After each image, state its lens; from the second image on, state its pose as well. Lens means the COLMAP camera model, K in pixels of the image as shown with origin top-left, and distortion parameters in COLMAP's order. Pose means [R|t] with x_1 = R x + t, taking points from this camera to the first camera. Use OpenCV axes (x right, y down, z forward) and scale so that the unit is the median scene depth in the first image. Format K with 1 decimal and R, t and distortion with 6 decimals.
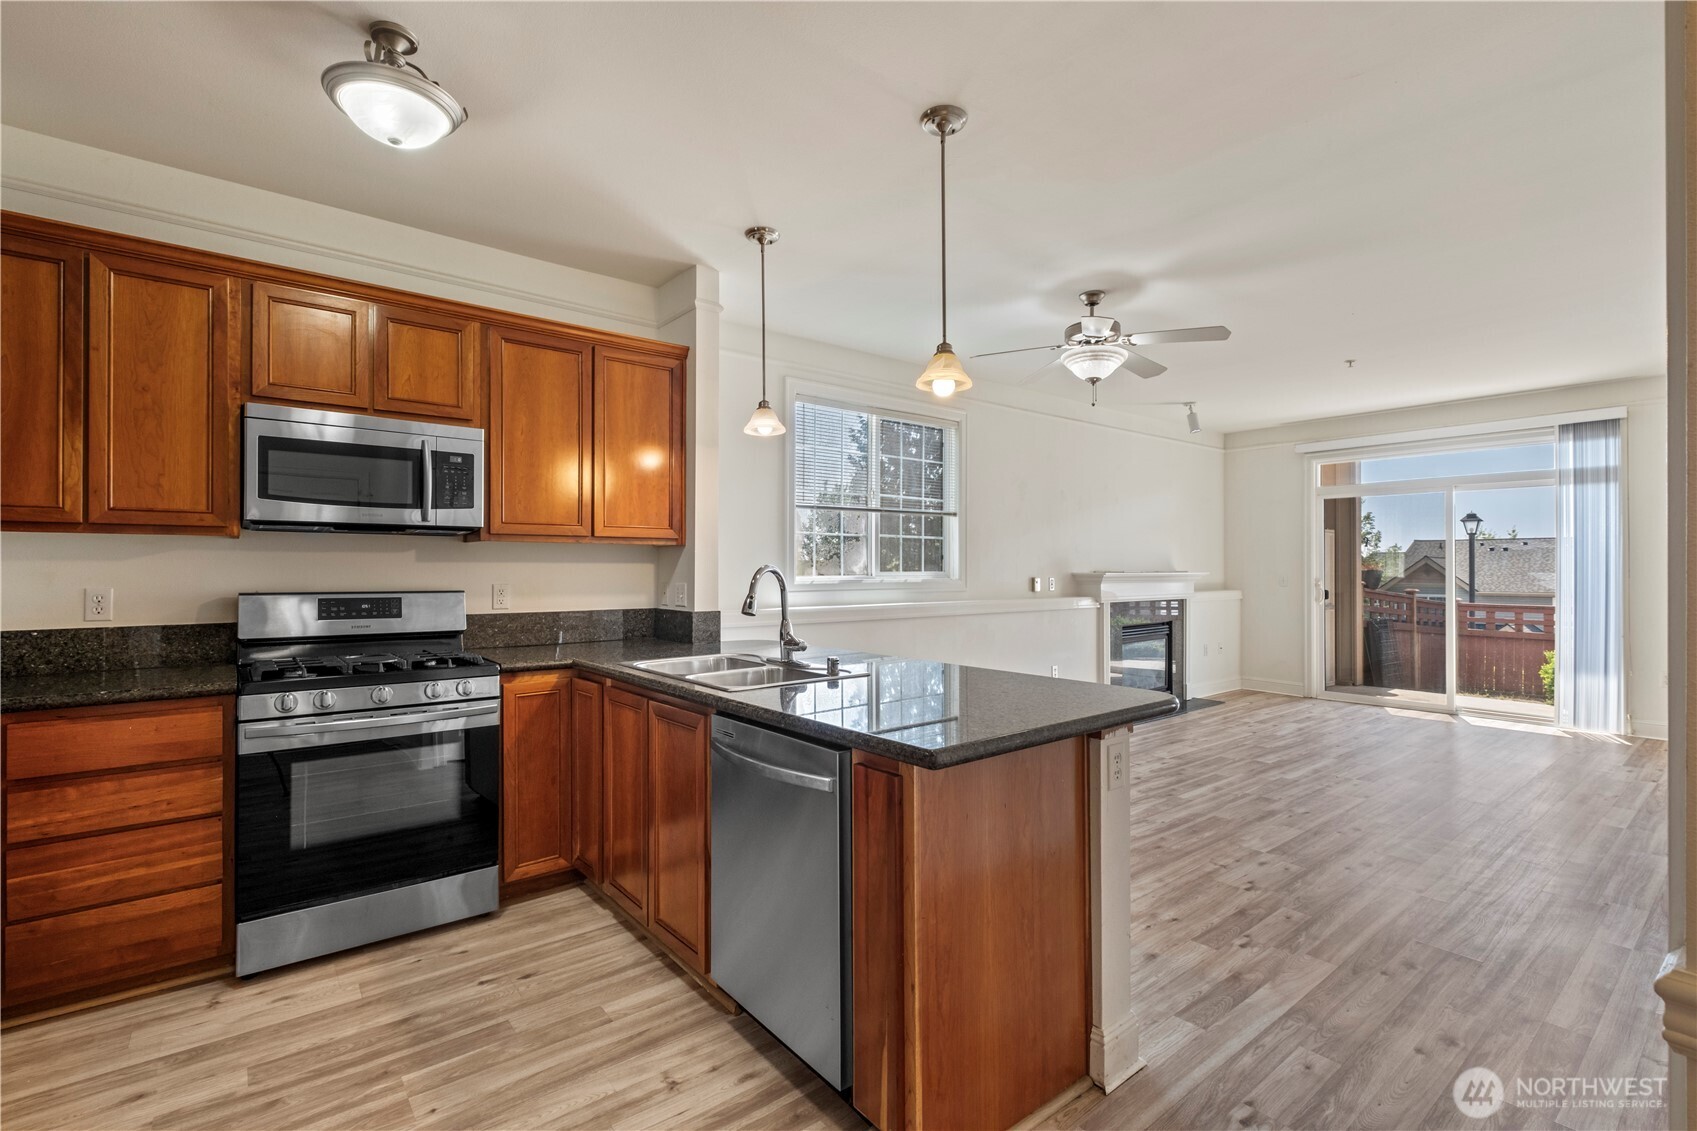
lens RADIAL K [[780.7, 0, 815.4], [0, 780.7, 565.1], [0, 0, 1]] dist [-0.000875, -0.000345]
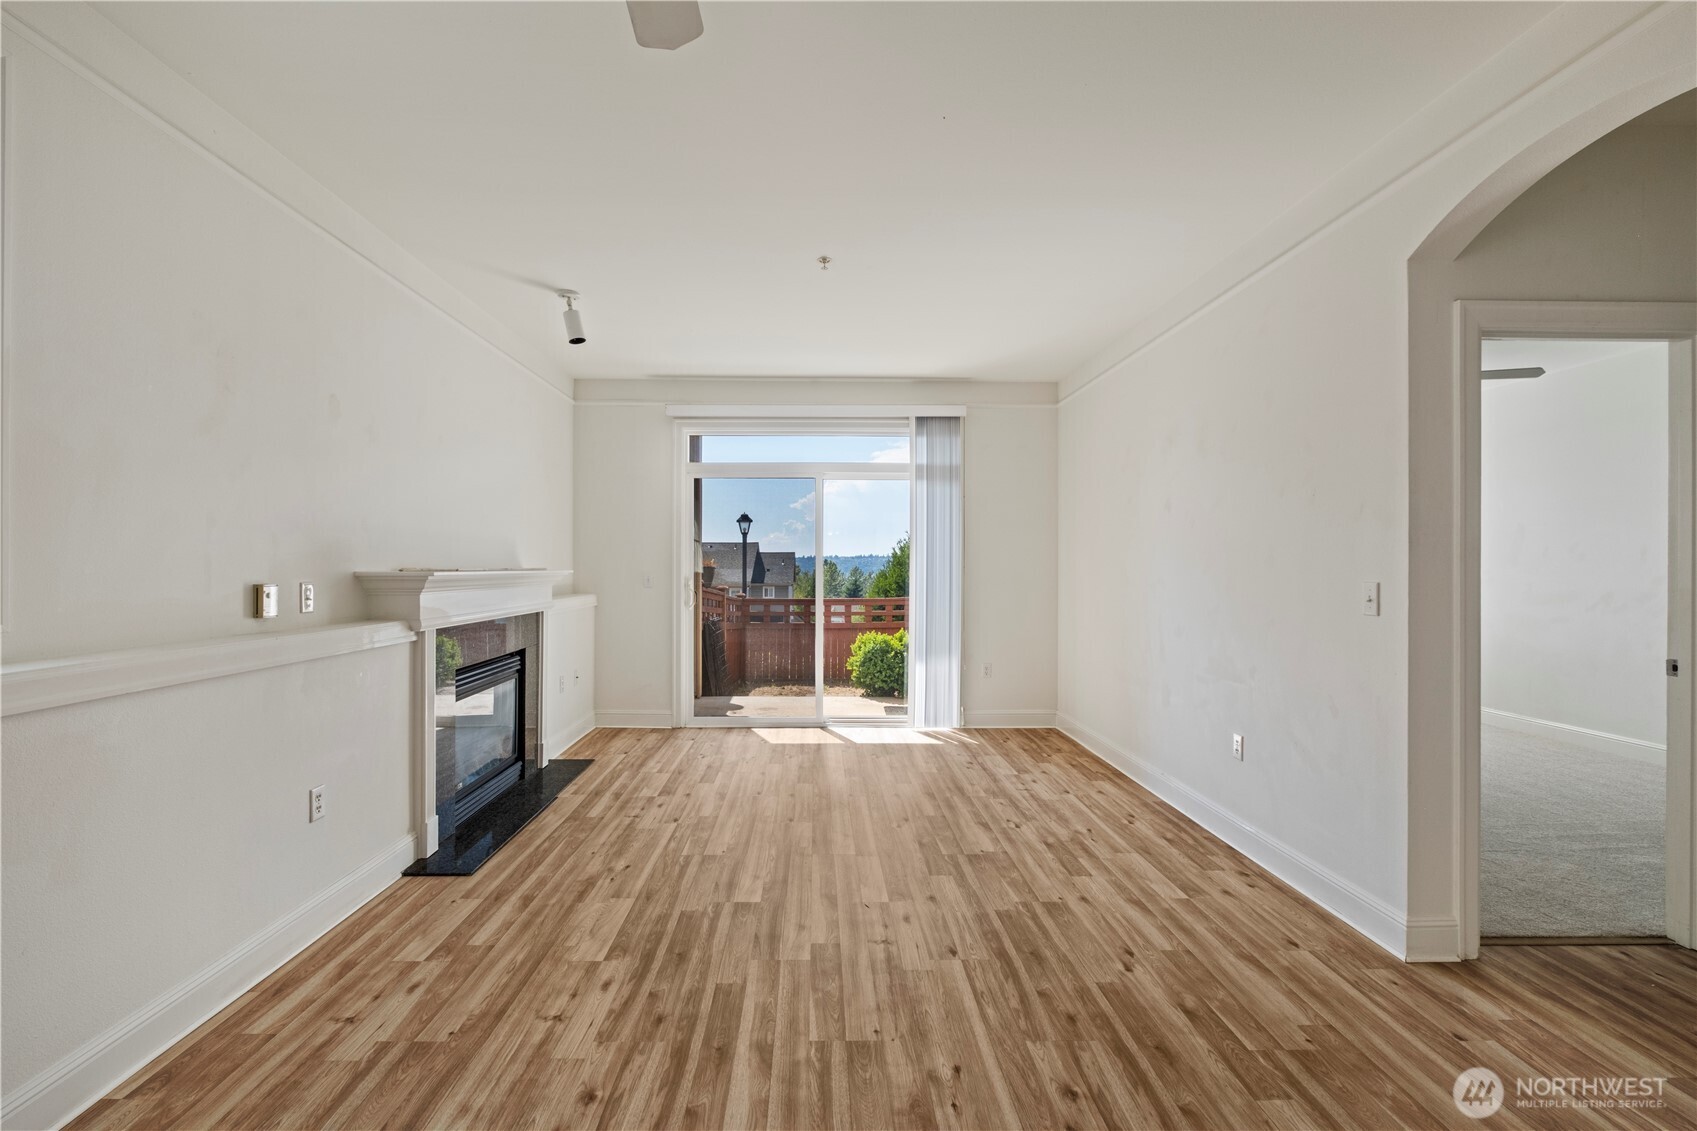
lens RADIAL K [[762.5, 0, 848.5], [0, 762.5, 565.5], [0, 0, 1]] dist [-0.000430, -0.000096]
pose [[0.584650, 0.003875, 0.811276, 0.142865], [-0.007635, 0.999971, 0.000726, 0.003867], [-0.811249, -0.006618, 0.584663, 0.540136]]
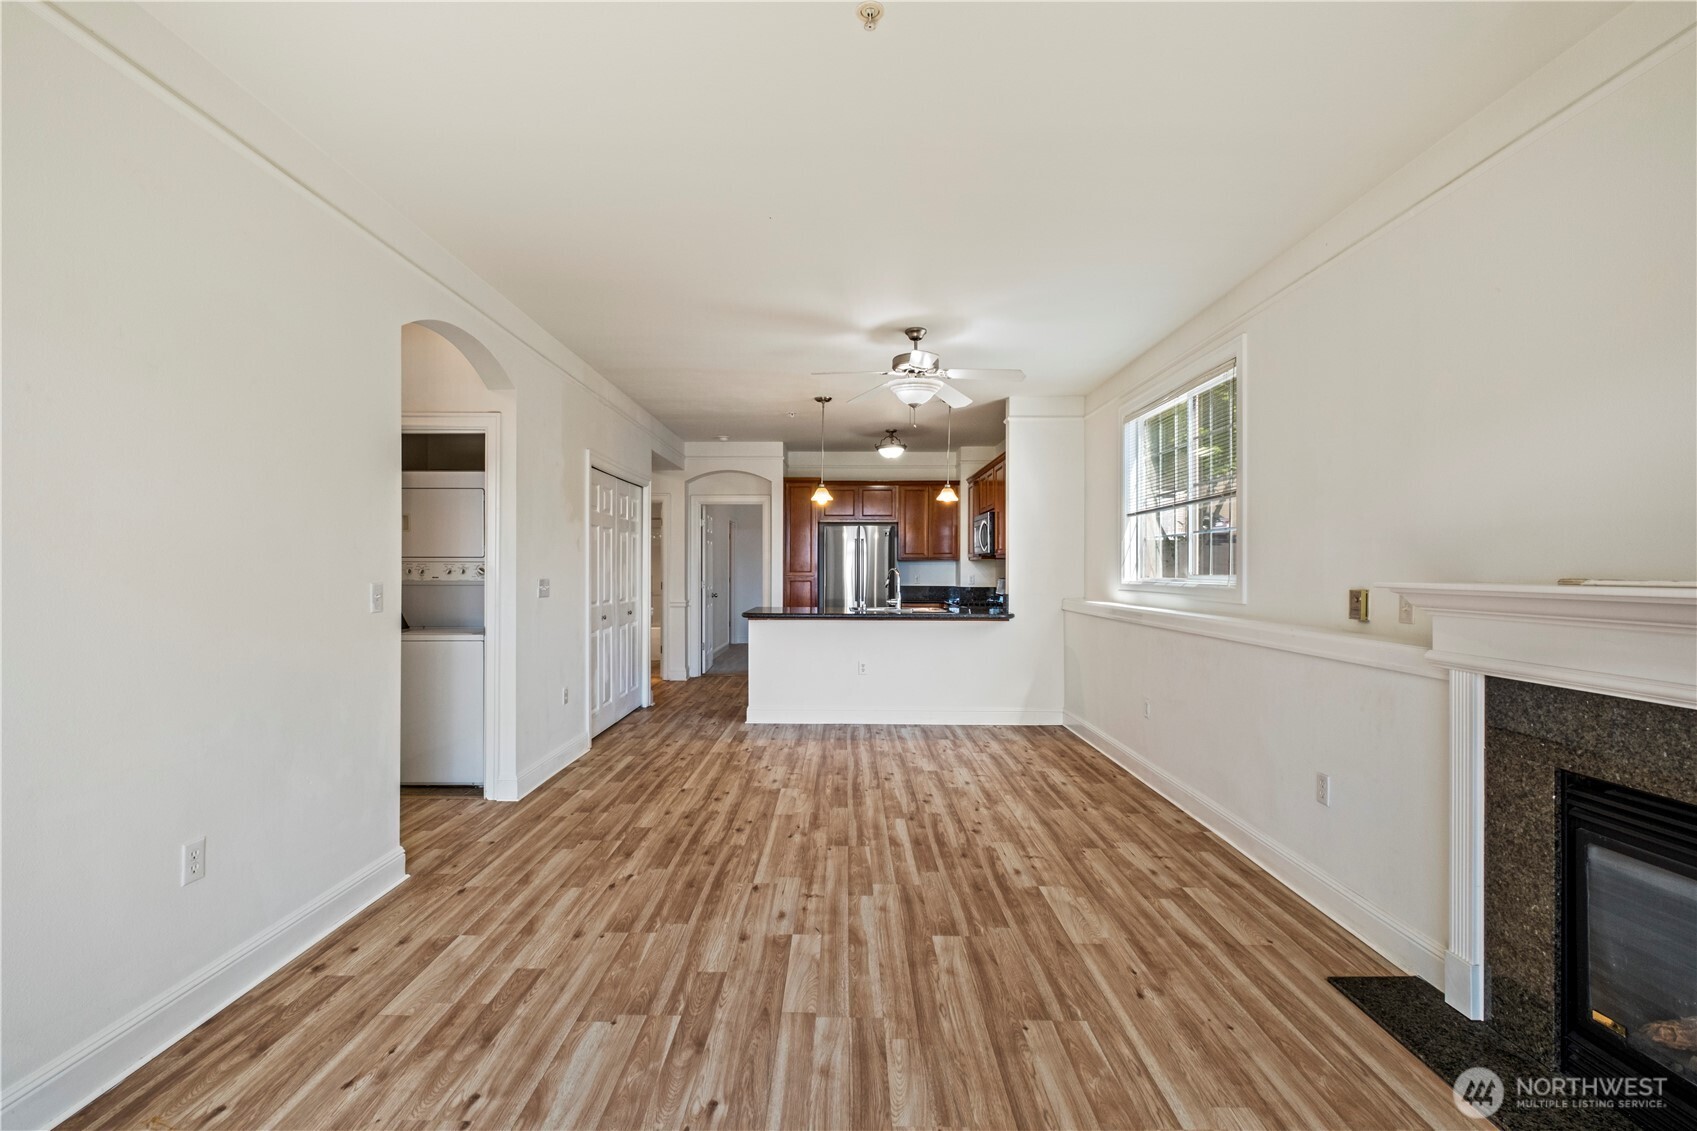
lens RADIAL K [[762.5, 0, 848.5], [0, 762.5, 565.5], [0, 0, 1]] dist [-0.000430, -0.000096]
pose [[-0.616808, -0.004134, -0.787103, 0.892946], [0.002192, 0.999973, -0.006970, 0.004648], [0.787110, -0.006024, -0.616783, 1.110577]]
